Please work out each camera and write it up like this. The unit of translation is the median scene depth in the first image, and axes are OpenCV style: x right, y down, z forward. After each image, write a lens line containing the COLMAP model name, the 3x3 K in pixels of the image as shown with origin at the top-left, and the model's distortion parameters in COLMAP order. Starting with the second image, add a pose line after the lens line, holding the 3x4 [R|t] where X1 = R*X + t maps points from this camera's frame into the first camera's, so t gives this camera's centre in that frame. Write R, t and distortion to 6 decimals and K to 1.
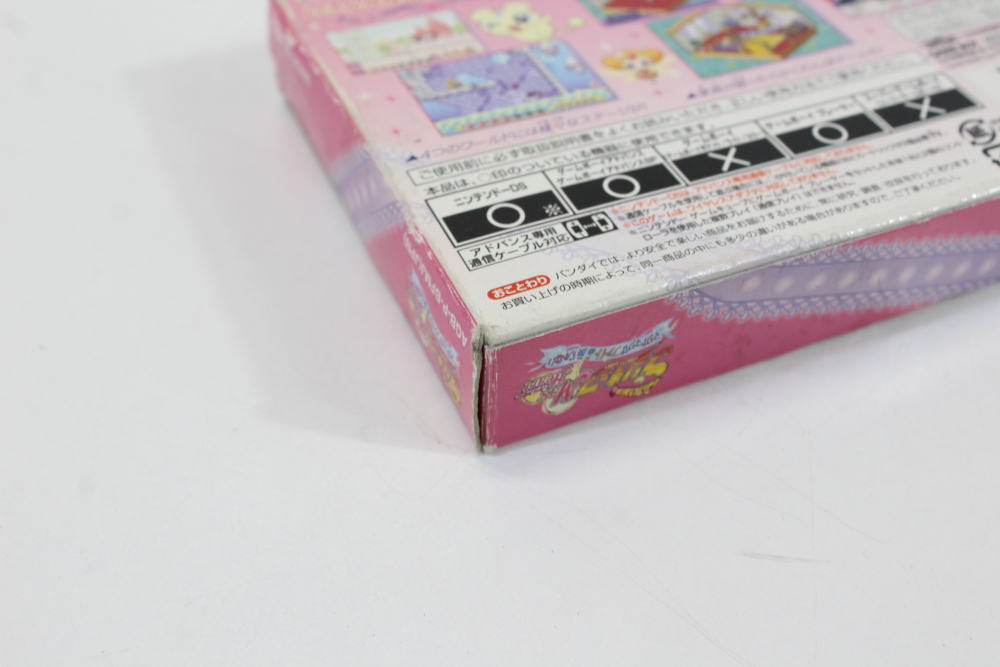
lens RADIAL K [[1282.0, 0, 497.1], [0, 1282.0, 336.2], [0, 0, 1]] dist [-0.062663, 0.000000]
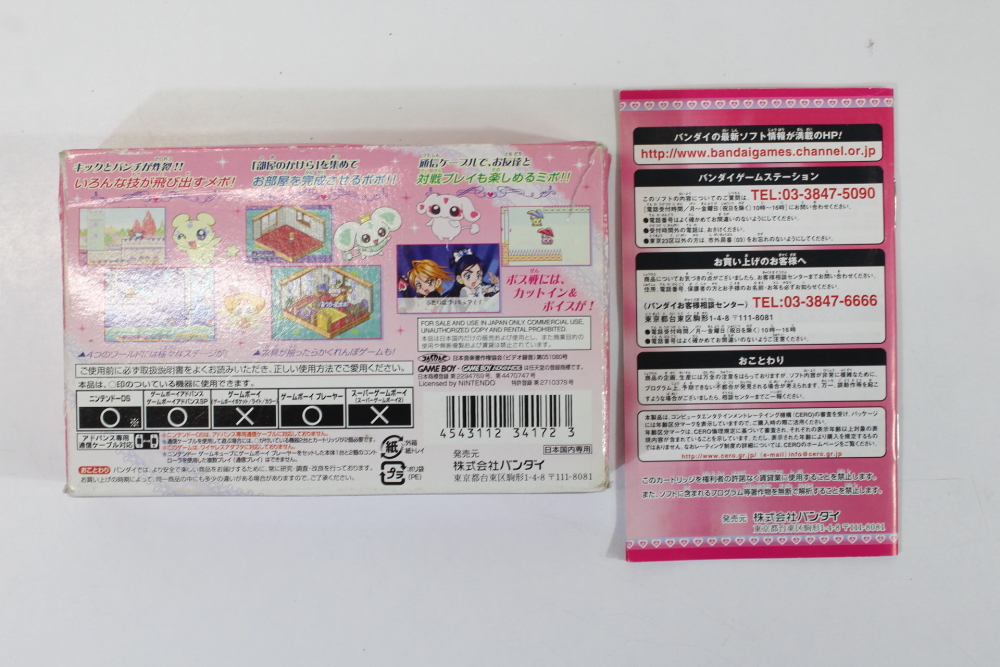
lens RADIAL K [[1282.0, 0, 500.4], [0, 1282.0, 332.6], [0, 0, 1]] dist [-0.062663, 0.000000]
pose [[0.917393, 0.397848, -0.010382, 0.477238], [-0.270787, 0.643097, 0.716311, -1.584398], [0.291660, -0.654327, 0.697704, -0.083025]]
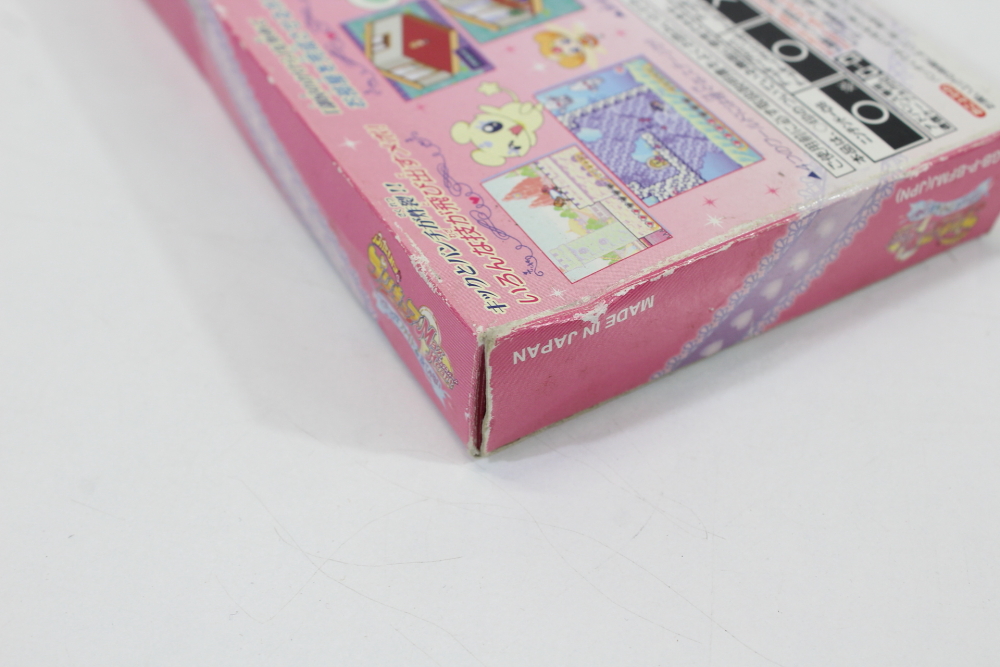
lens RADIAL K [[1282.0, 0, 495.3], [0, 1282.0, 332.9], [0, 0, 1]] dist [-0.062663, 0.000000]
pose [[-0.108812, -0.737883, 0.666100, -0.723777], [0.684377, 0.430380, 0.588558, -0.772489], [-0.720963, 0.519906, 0.458160, 0.772103]]
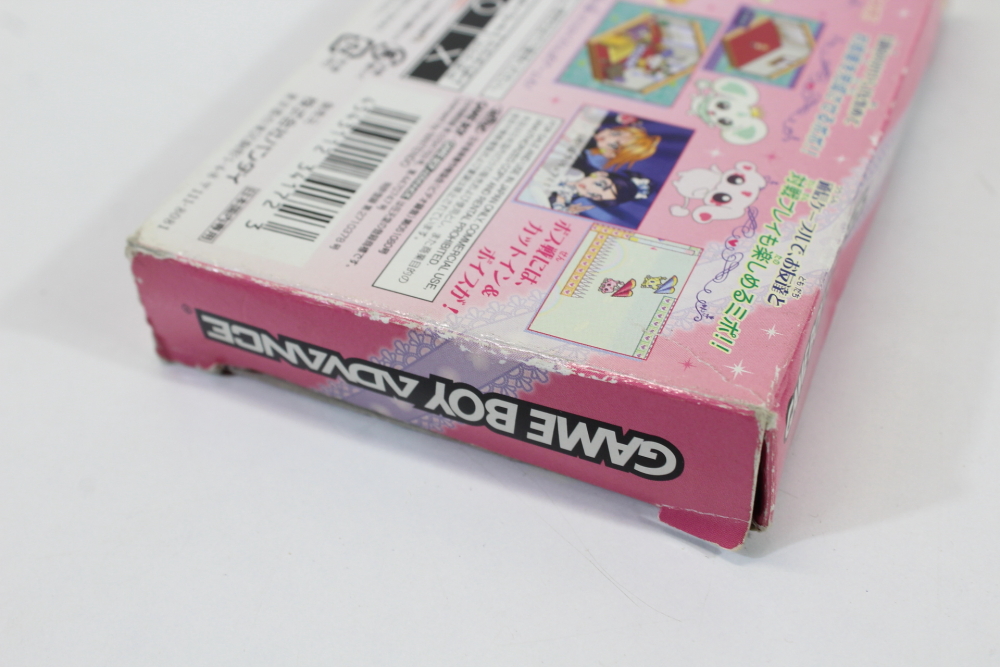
lens RADIAL K [[1282.0, 0, 499.9], [0, 1282.0, 331.4], [0, 0, 1]] dist [-0.062663, 0.000000]
pose [[-0.743095, 0.463255, -0.482912, 0.961161], [-0.454647, 0.180015, 0.872290, -1.134577], [0.491024, 0.867750, 0.076849, 1.184984]]
